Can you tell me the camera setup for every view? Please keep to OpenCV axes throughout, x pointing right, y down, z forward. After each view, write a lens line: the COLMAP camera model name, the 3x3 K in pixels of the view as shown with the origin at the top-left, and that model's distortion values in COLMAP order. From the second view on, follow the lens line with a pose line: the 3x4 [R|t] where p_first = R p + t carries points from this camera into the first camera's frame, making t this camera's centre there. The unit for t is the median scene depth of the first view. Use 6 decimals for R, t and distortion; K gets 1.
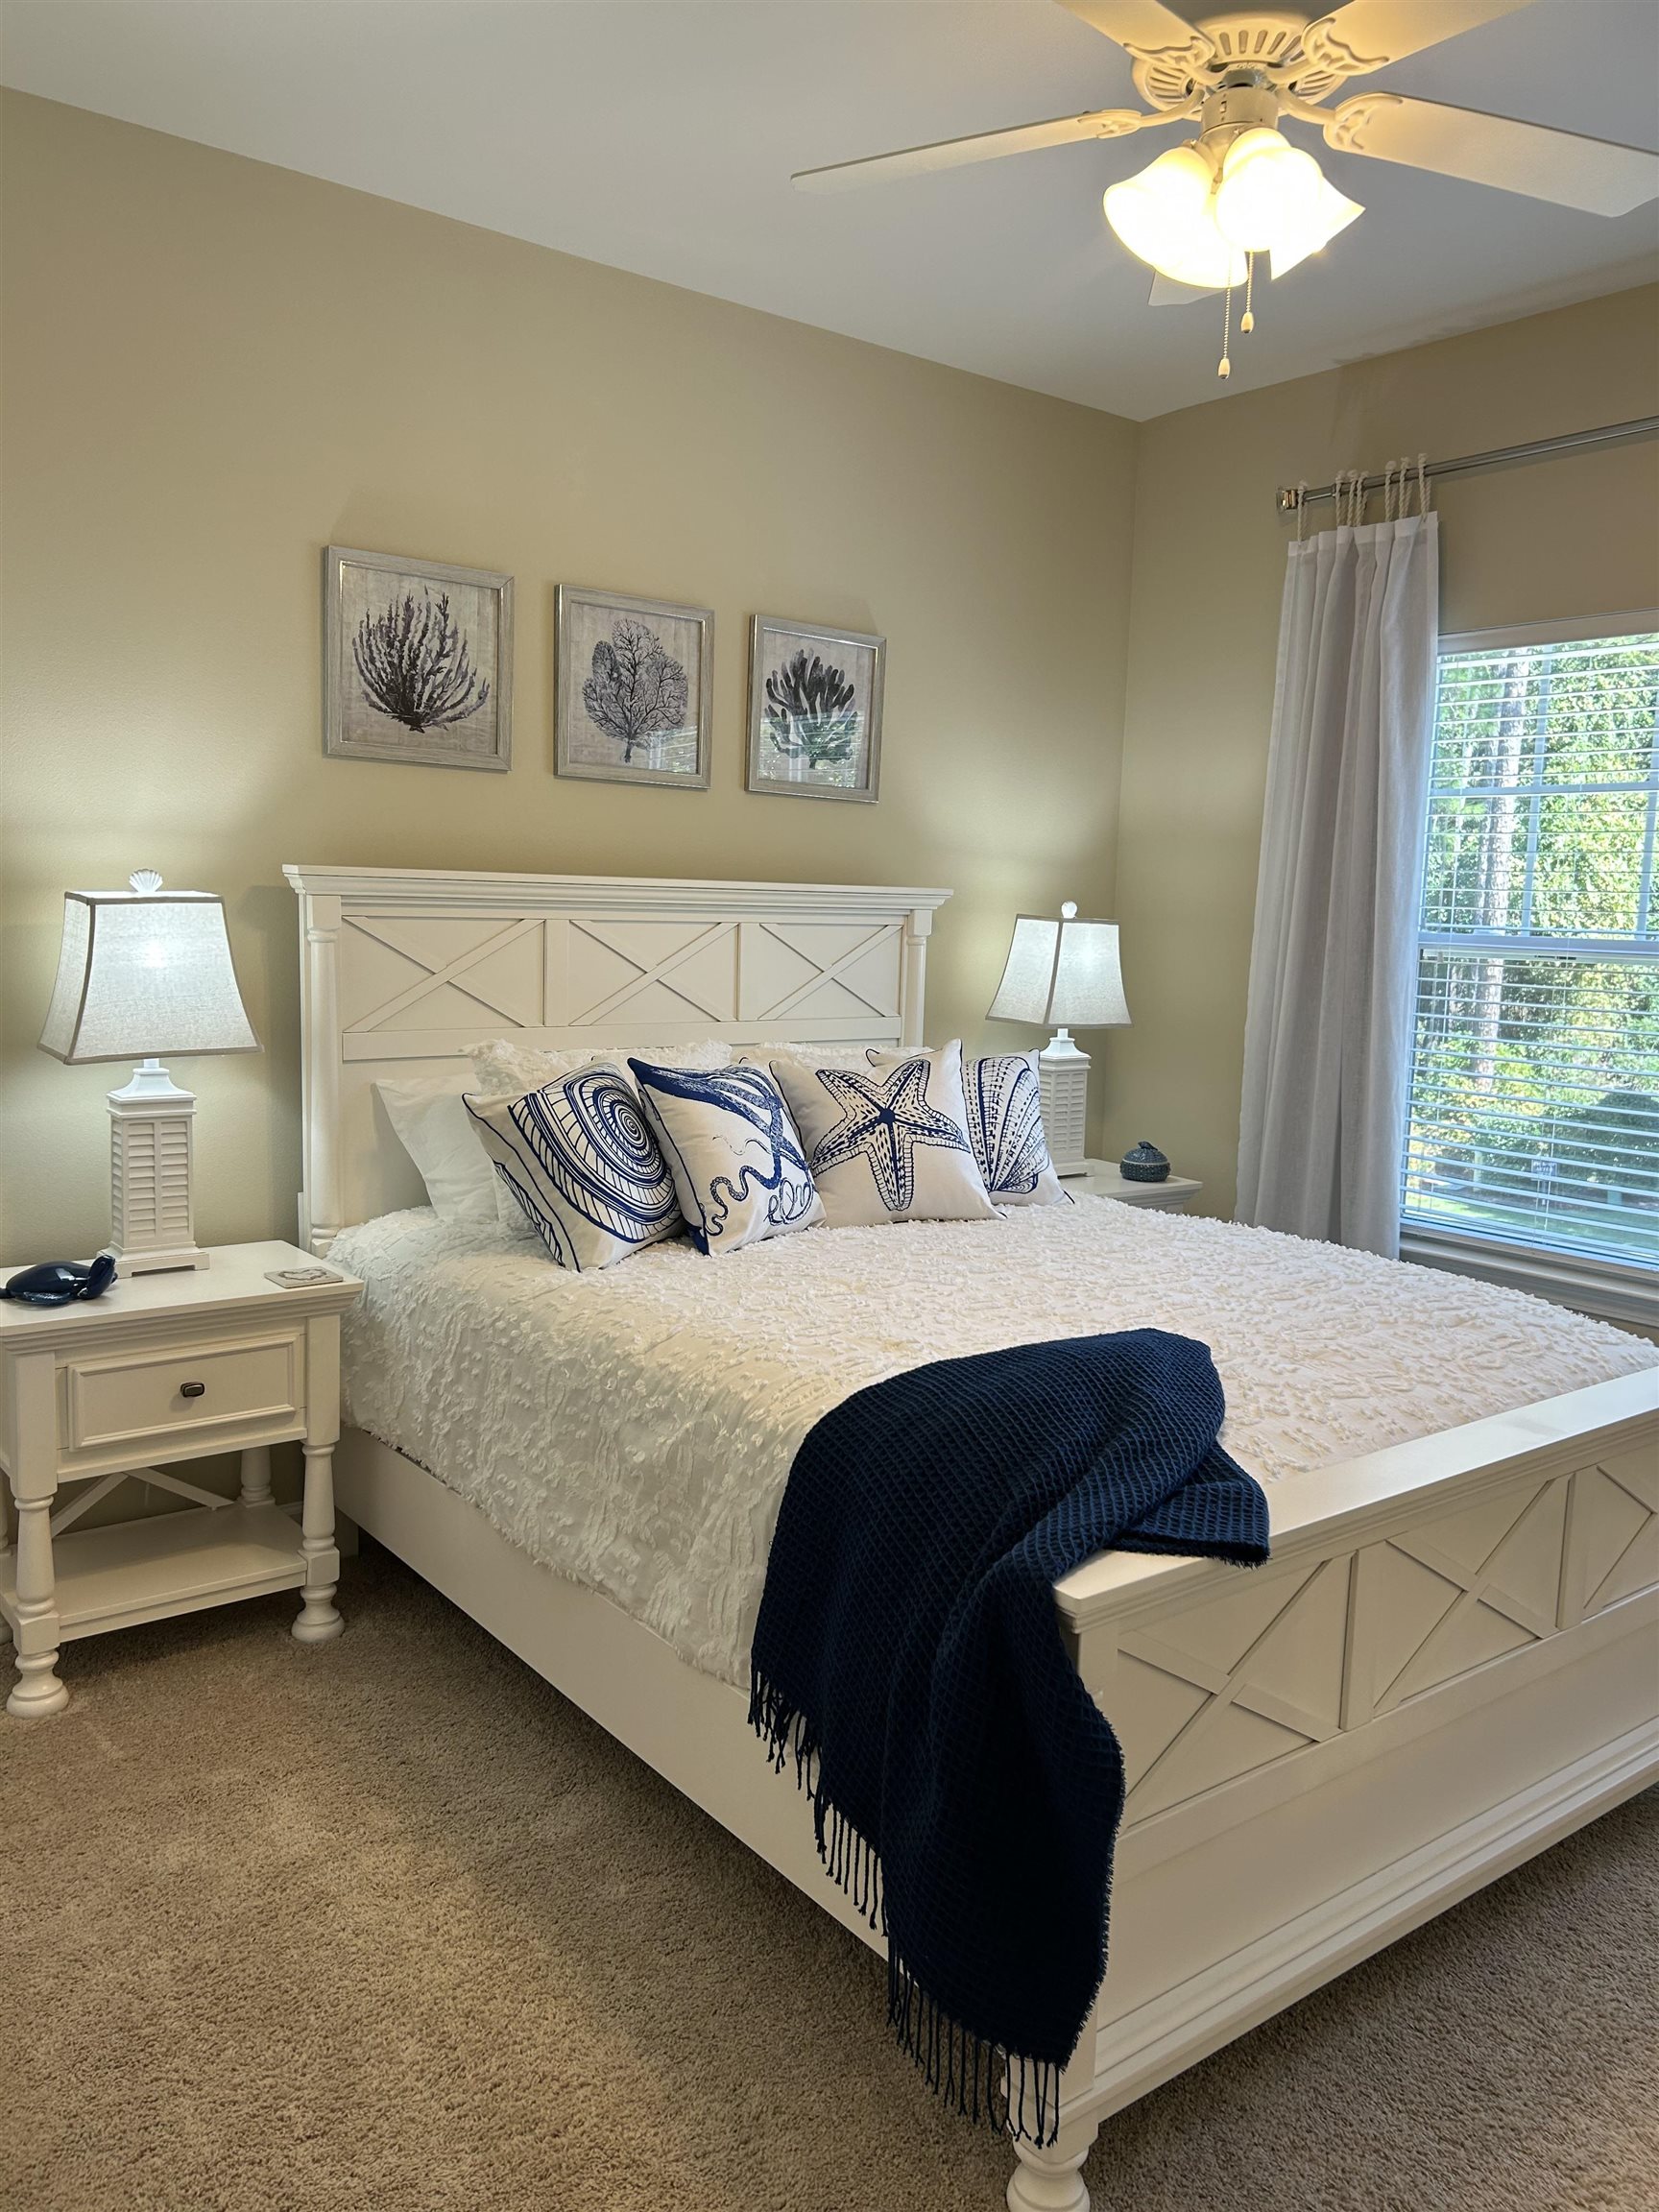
lens RADIAL K [[1660.4, 0, 833.0], [0, 1660.4, 1102.4], [0, 0, 1]] dist [0.060116, -0.080510]
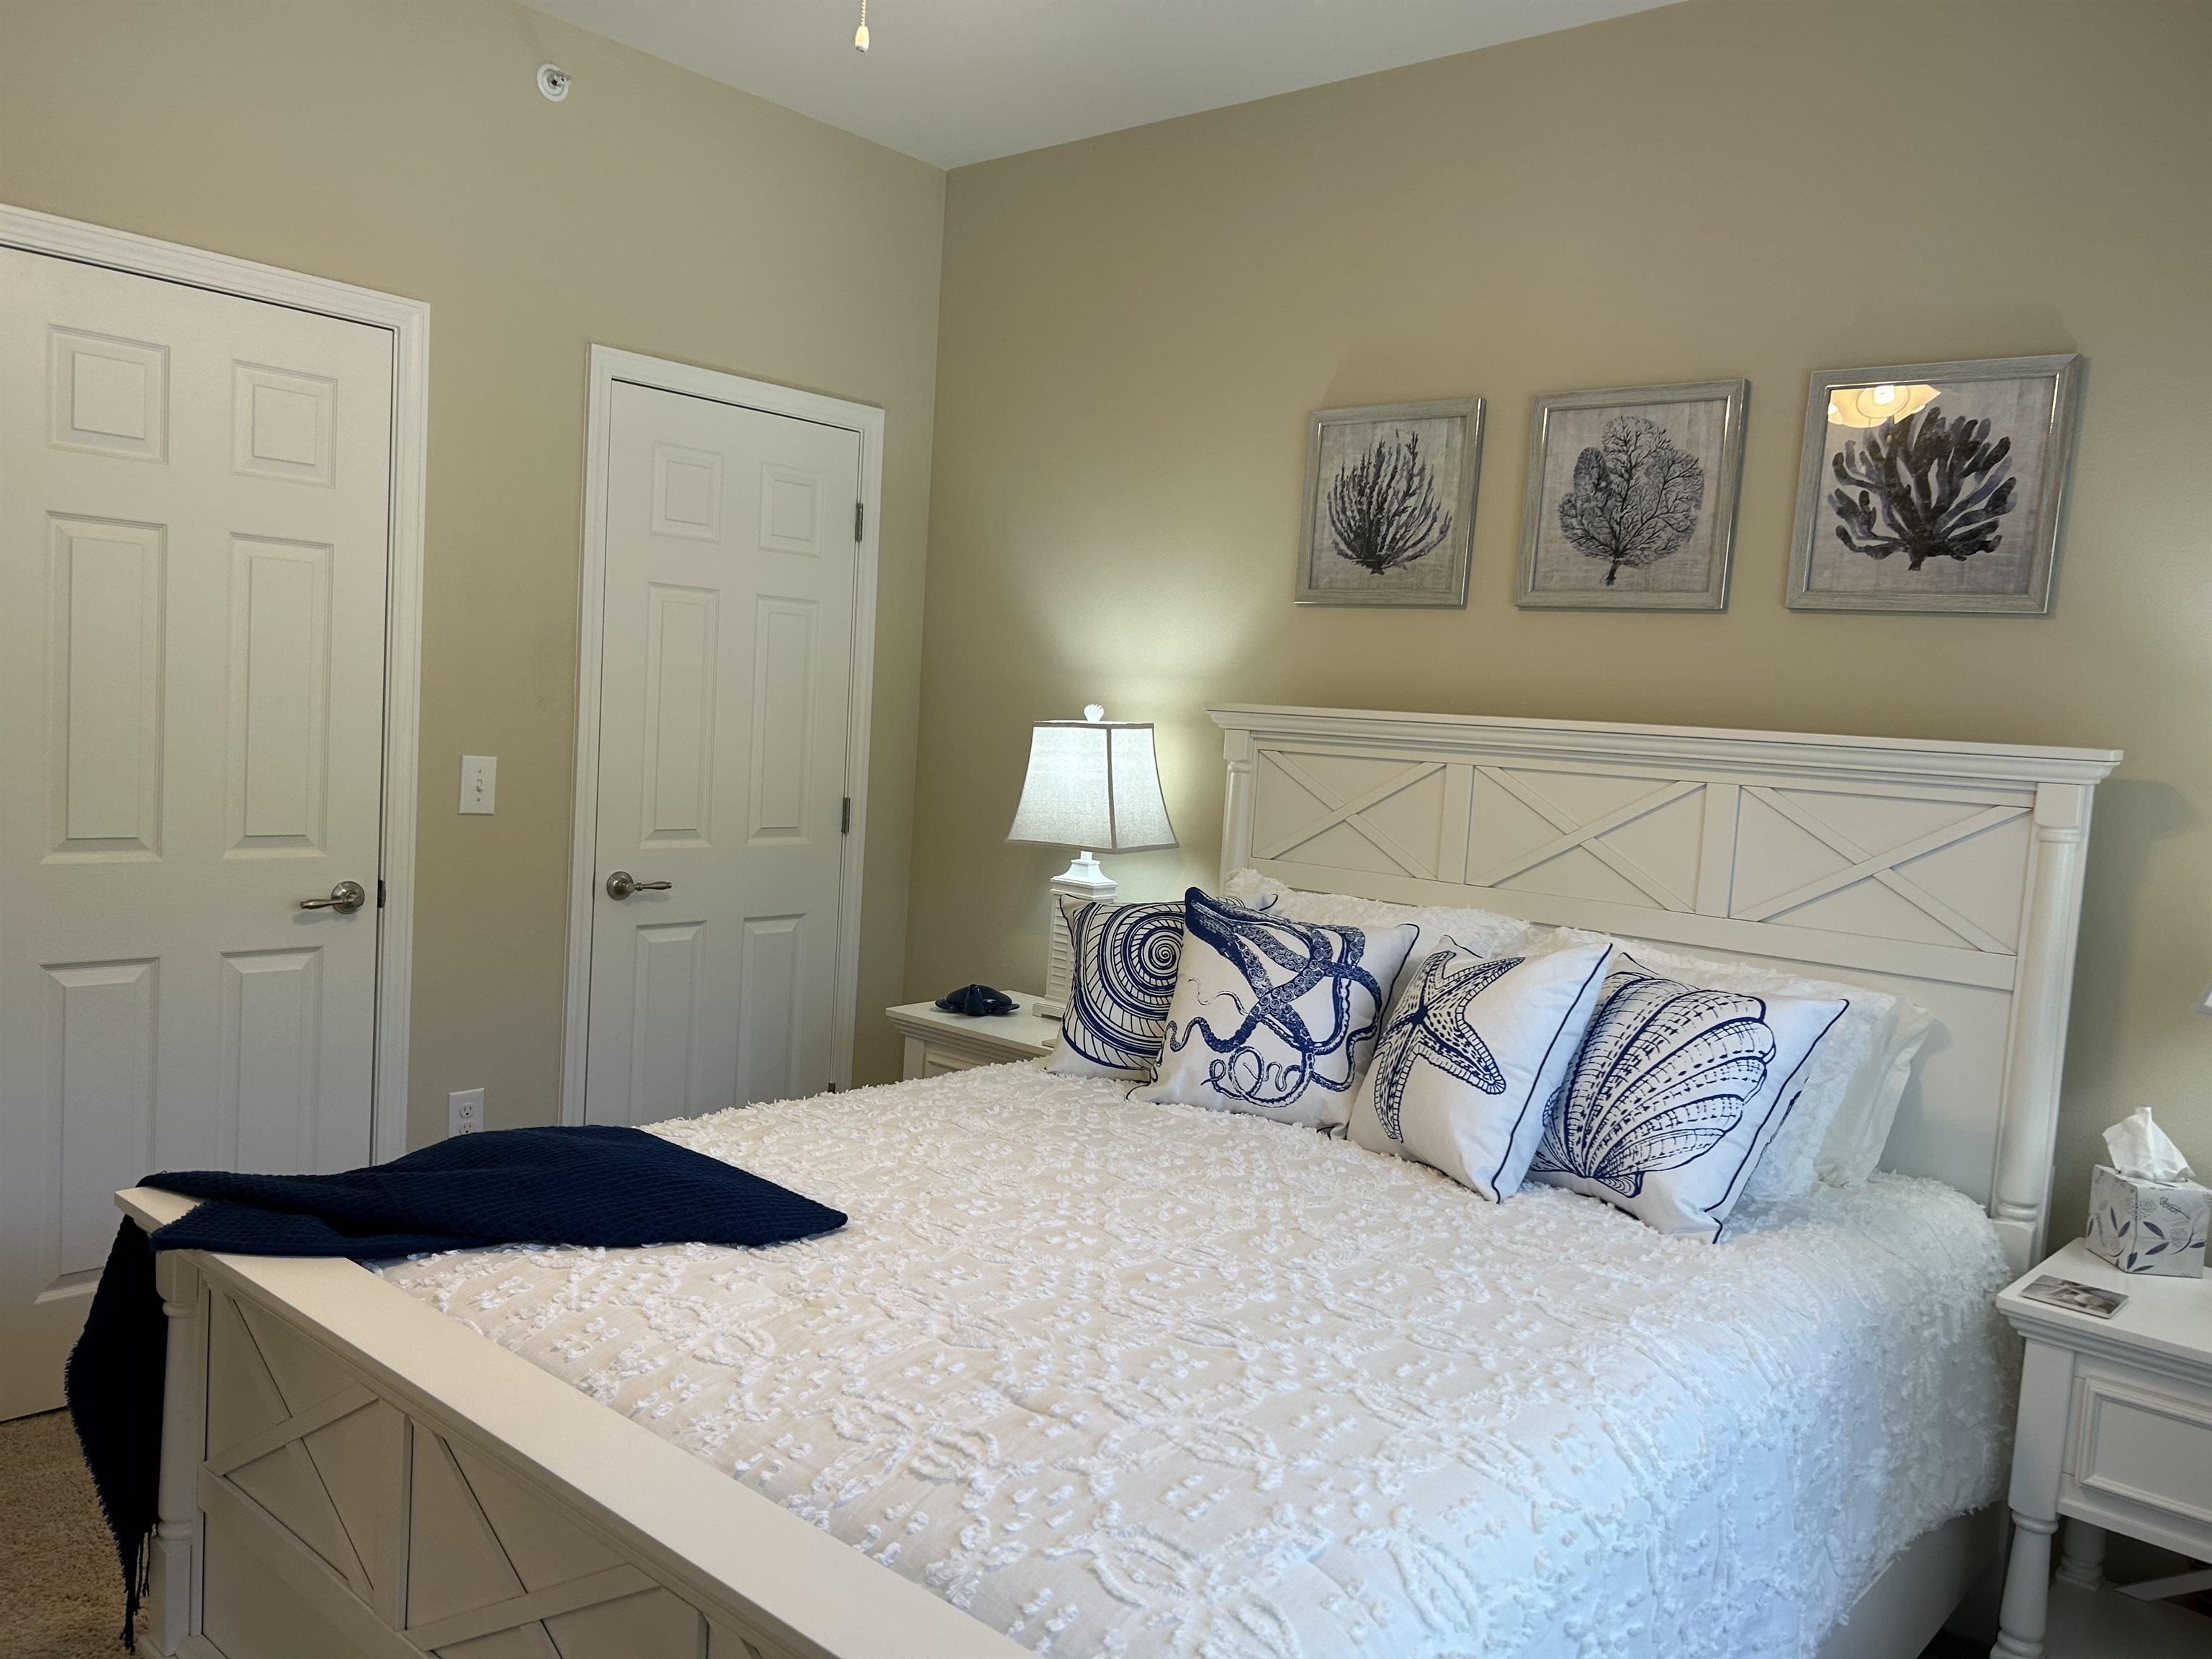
lens RADIAL K [[1660.4, 0, 1105.4], [0, 1660.4, 835.2], [0, 0, 1]] dist [0.060116, -0.080510]
pose [[0.186017, 0.058154, -0.980824, 0.699140], [-0.180191, 0.983336, 0.024129, -0.060860], [0.965882, 0.172247, 0.193396, 0.662610]]
